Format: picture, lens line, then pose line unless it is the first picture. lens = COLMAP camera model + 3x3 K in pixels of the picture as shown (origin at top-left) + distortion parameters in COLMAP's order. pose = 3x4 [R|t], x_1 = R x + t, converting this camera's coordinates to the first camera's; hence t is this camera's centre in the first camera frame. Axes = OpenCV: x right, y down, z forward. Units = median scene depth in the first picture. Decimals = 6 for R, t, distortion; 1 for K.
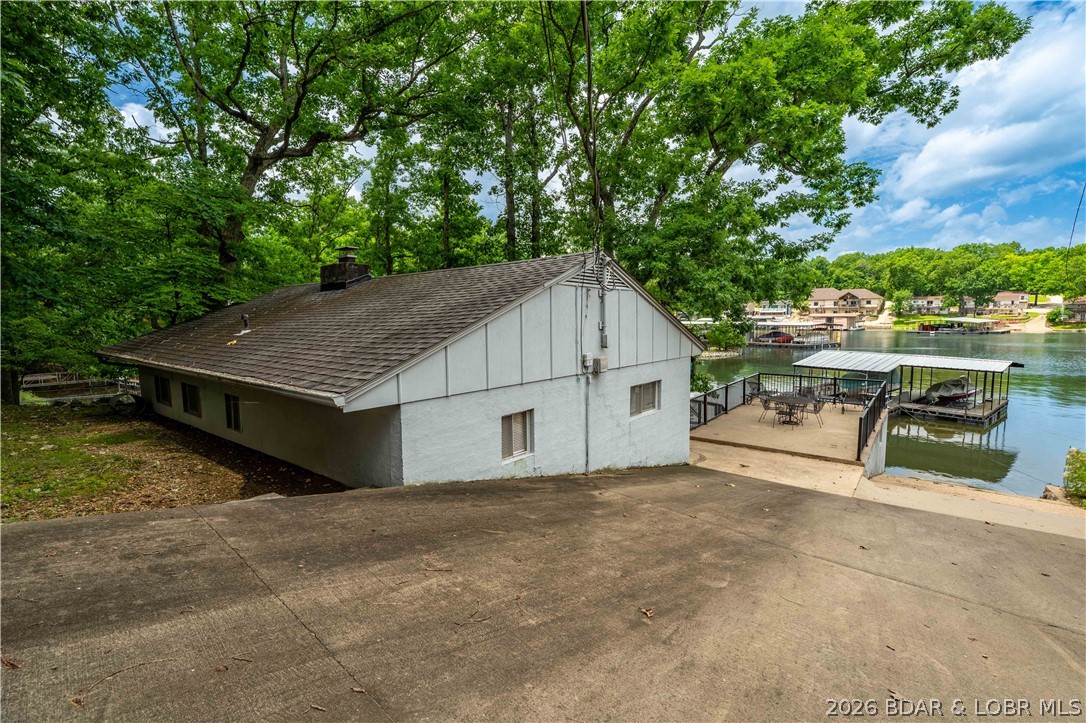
lens RADIAL K [[478.9, 0, 545.7], [0, 478.9, 359.9], [0, 0, 1]] dist [-0.004578, 0.002339]
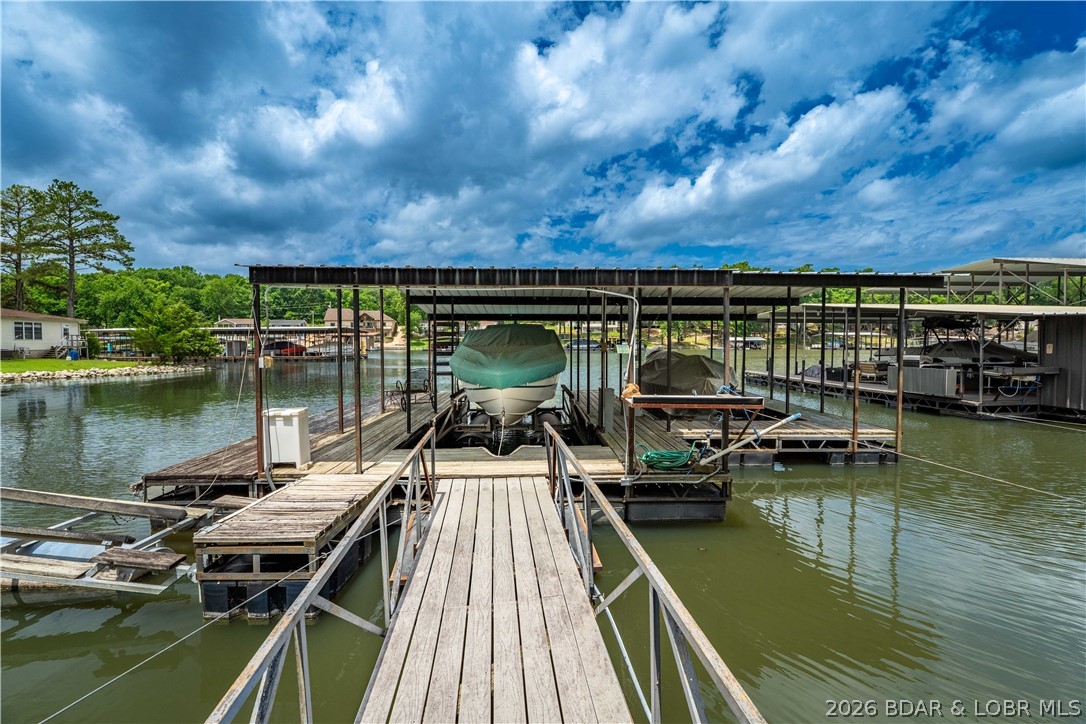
lens RADIAL K [[478.9, 0, 547.6], [0, 478.9, 364.6], [0, 0, 1]] dist [-0.004578, 0.002339]
pose [[0.594344, -0.022021, 0.803909, 0.105283], [0.069598, 0.997283, -0.024137, 0.012540], [-0.801194, 0.070296, 0.594262, 0.193397]]
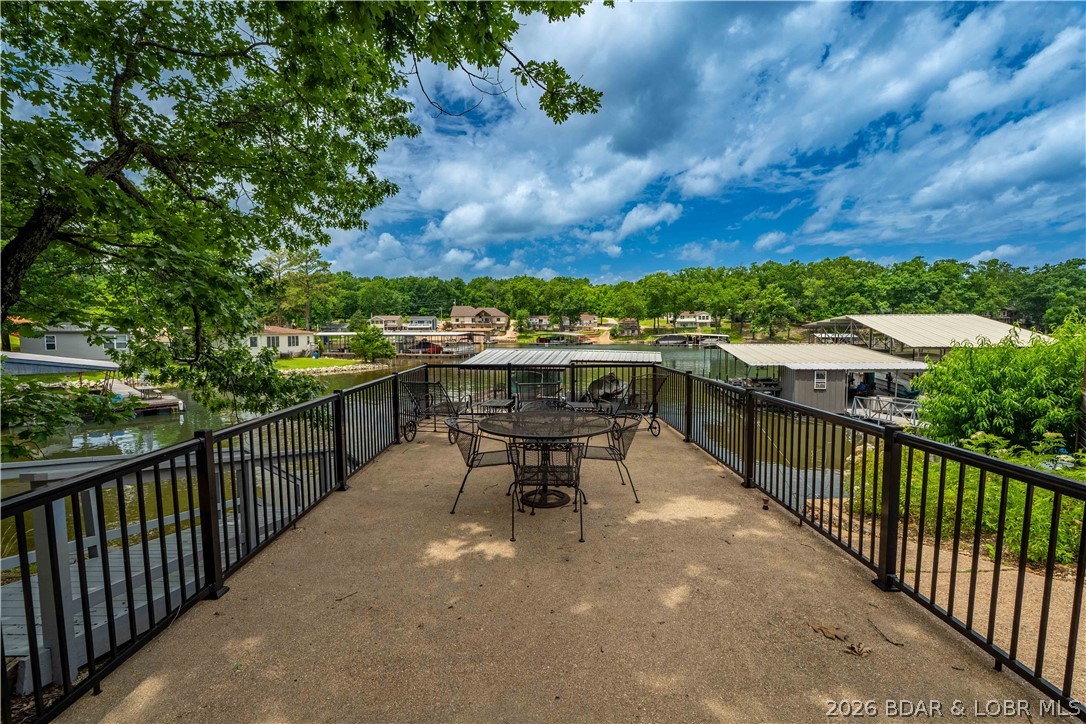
lens RADIAL K [[478.9, 0, 548.4], [0, 478.9, 364.4], [0, 0, 1]] dist [-0.004578, 0.002339]
pose [[0.761329, -0.032639, 0.647544, 0.032399], [0.051388, 0.998628, -0.010082, 0.005002], [-0.646326, 0.040952, 0.761961, 0.077922]]
